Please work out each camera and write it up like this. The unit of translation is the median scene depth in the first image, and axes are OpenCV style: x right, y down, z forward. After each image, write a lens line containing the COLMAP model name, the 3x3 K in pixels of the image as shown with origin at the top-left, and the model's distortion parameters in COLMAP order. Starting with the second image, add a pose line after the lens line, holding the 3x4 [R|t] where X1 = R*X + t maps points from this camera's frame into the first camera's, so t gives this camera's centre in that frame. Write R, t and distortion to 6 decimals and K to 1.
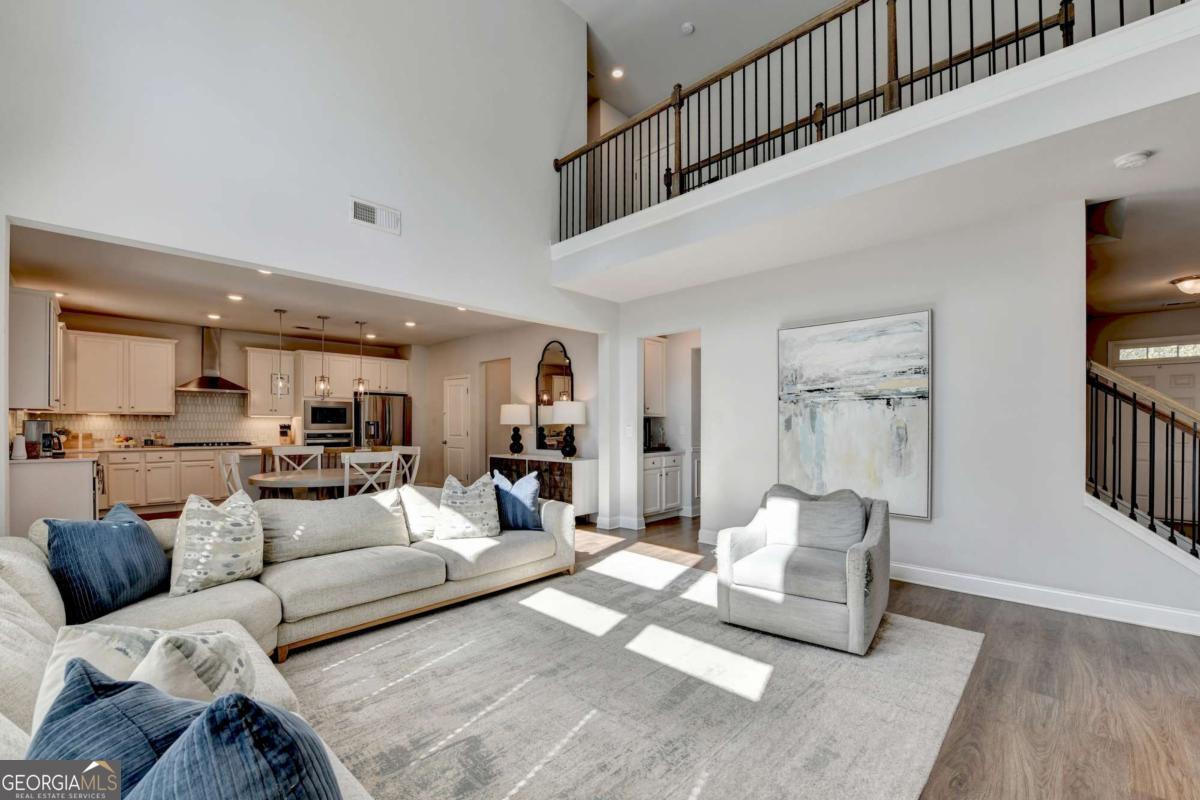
lens RADIAL K [[495.1, 0, 580.3], [0, 495.1, 421.0], [0, 0, 1]] dist [-0.002576, -0.000381]
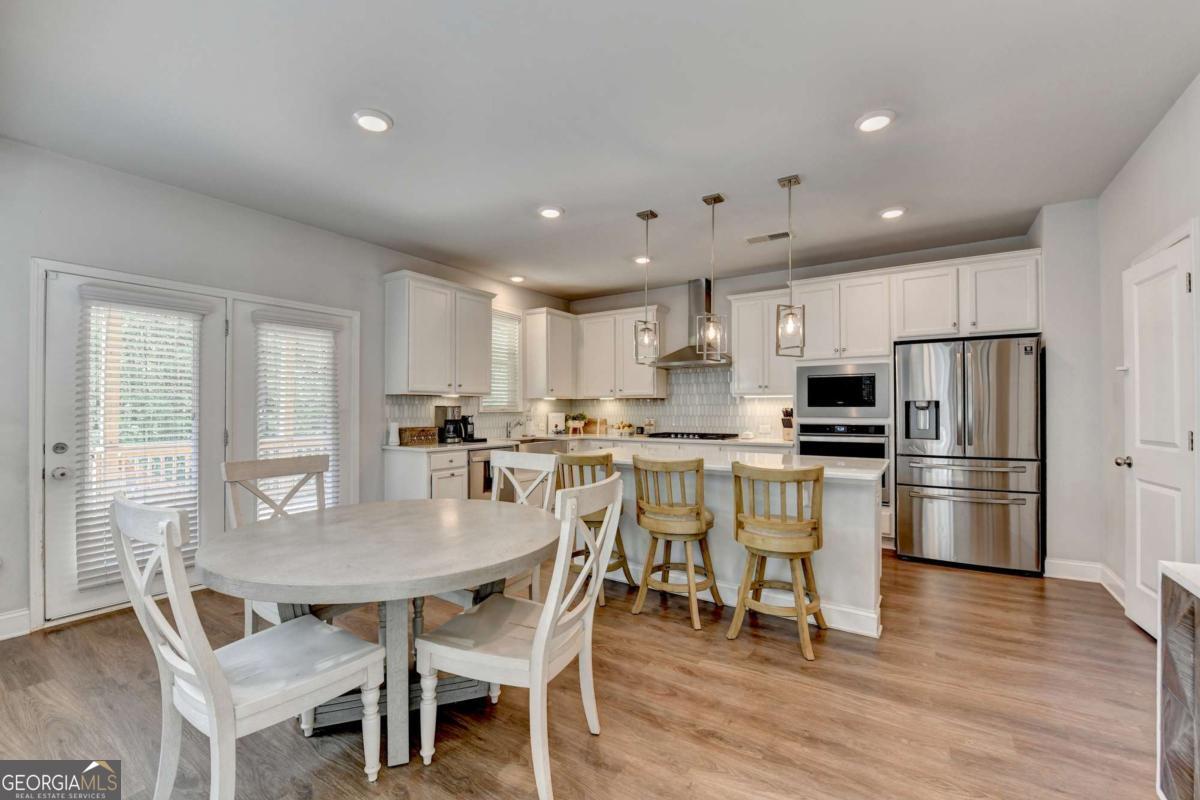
lens RADIAL K [[494.3, 0, 595.4], [0, 494.3, 406.8], [0, 0, 1]] dist [-0.002863, -0.000298]
pose [[0.202406, -0.007931, -0.979270, -0.041478], [0.011830, 0.999914, -0.005653, 0.006145], [0.979230, -0.010440, 0.202482, 0.760316]]
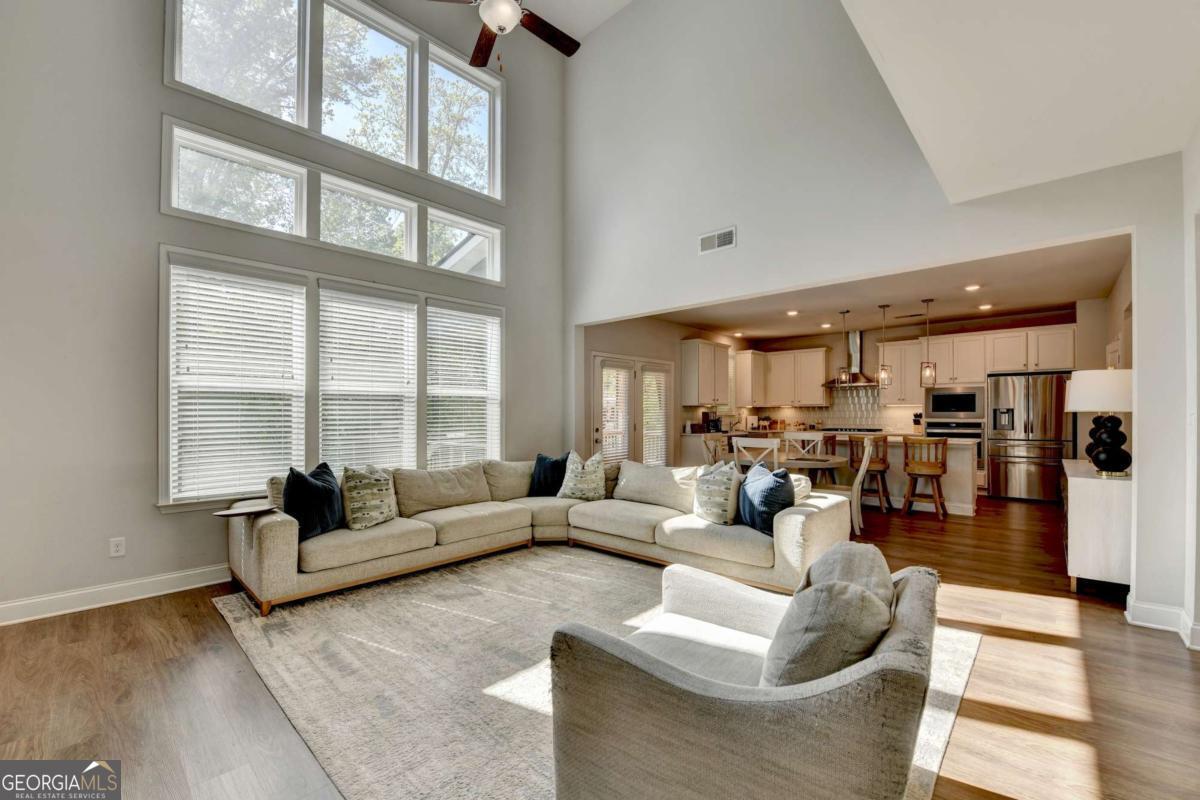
lens RADIAL K [[488.8, 0, 608.2], [0, 488.8, 411.1], [0, 0, 1]] dist [-0.003319, -0.000138]
pose [[0.056130, -0.007756, -0.998393, 0.430467], [0.012533, 0.999897, -0.007063, 0.002232], [0.998345, -0.012117, 0.056221, 0.378164]]
